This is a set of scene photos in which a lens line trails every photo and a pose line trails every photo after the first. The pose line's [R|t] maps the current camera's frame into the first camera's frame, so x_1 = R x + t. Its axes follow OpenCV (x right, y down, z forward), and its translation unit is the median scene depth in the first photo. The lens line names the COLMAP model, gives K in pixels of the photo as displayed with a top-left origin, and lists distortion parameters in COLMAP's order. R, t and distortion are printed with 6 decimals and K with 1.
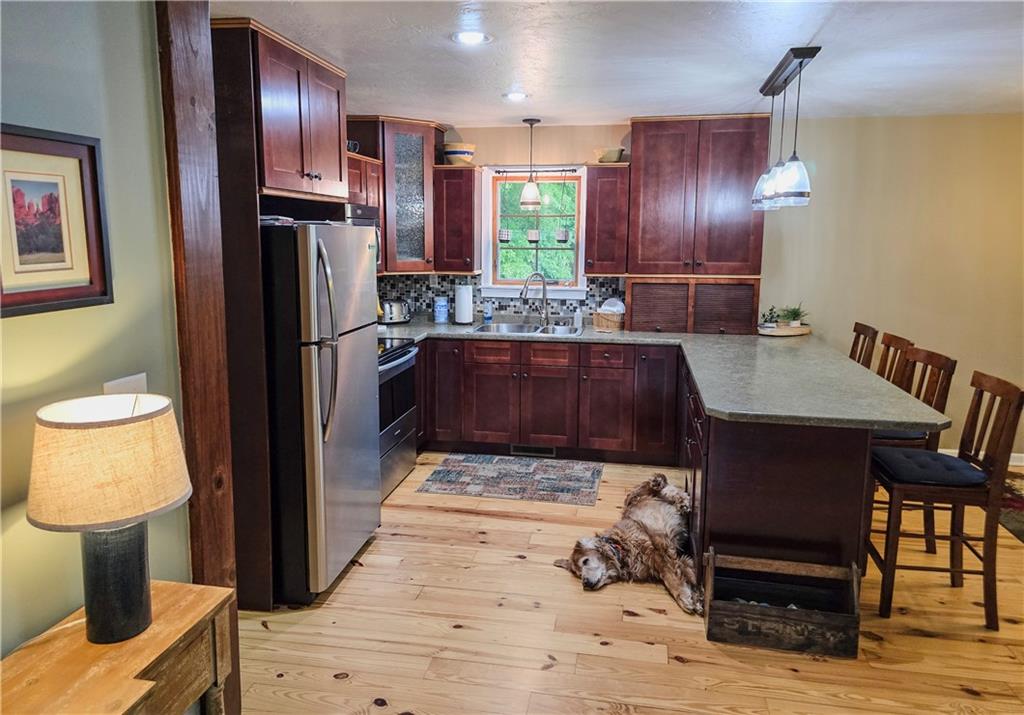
lens RADIAL K [[681.1, 0, 509.8], [0, 681.1, 334.9], [0, 0, 1]] dist [0.070974, -0.062240]
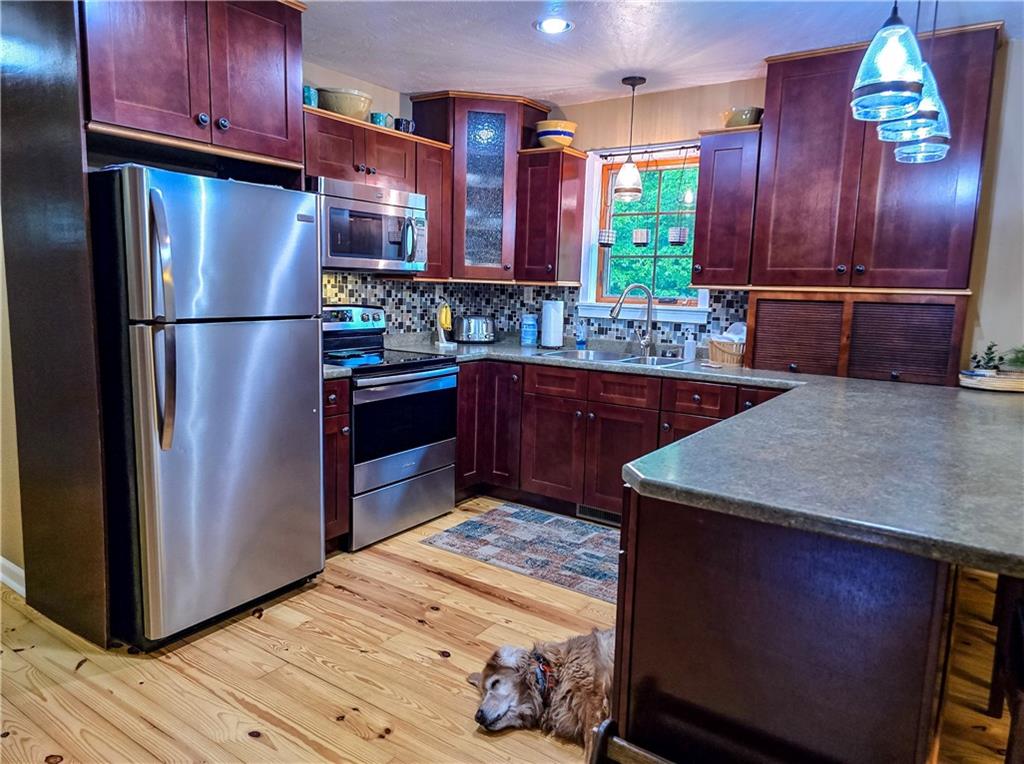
lens RADIAL K [[687.8, 0, 517.0], [0, 687.8, 380.9], [0, 0, 1]] dist [0.046613, -0.033385]
pose [[0.911824, 0.076146, -0.403459, 0.251874], [-0.080859, 0.996711, 0.005368, 0.023637], [0.402540, 0.027729, 0.914982, 0.263836]]
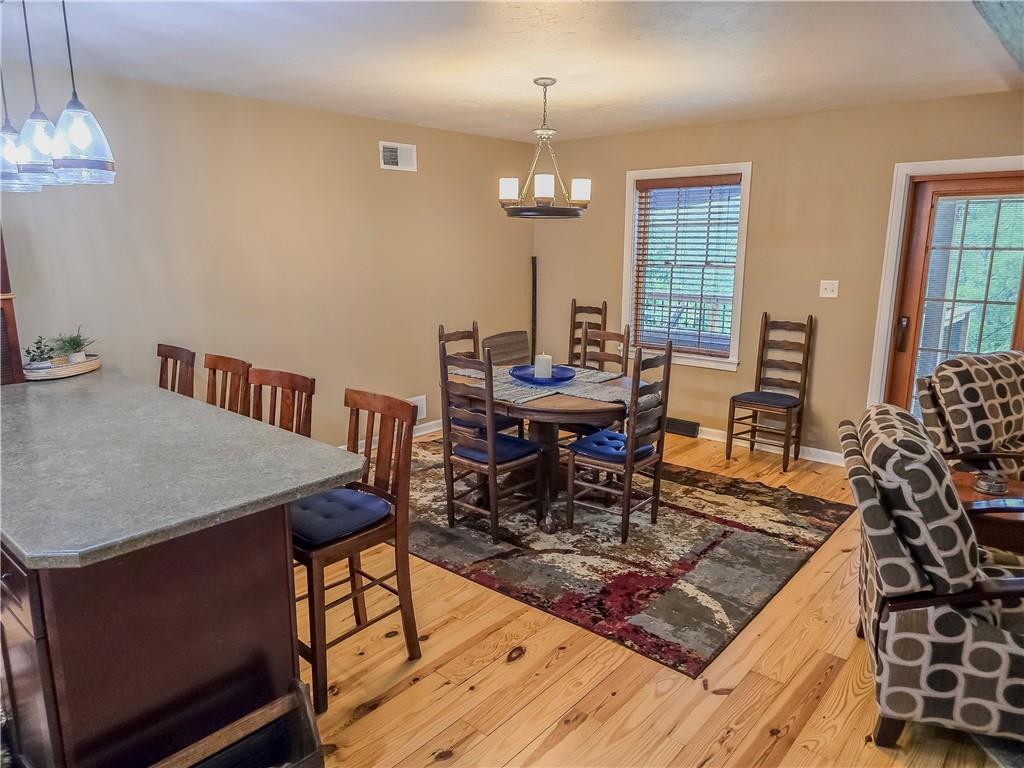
lens RADIAL K [[687.8, 0, 517.0], [0, 687.8, 382.9], [0, 0, 1]] dist [0.046613, -0.033385]
pose [[0.511586, -0.184857, 0.839111, 0.030312], [0.130414, 0.981974, 0.136820, -0.029818], [-0.849278, 0.039437, 0.526472, 0.225043]]
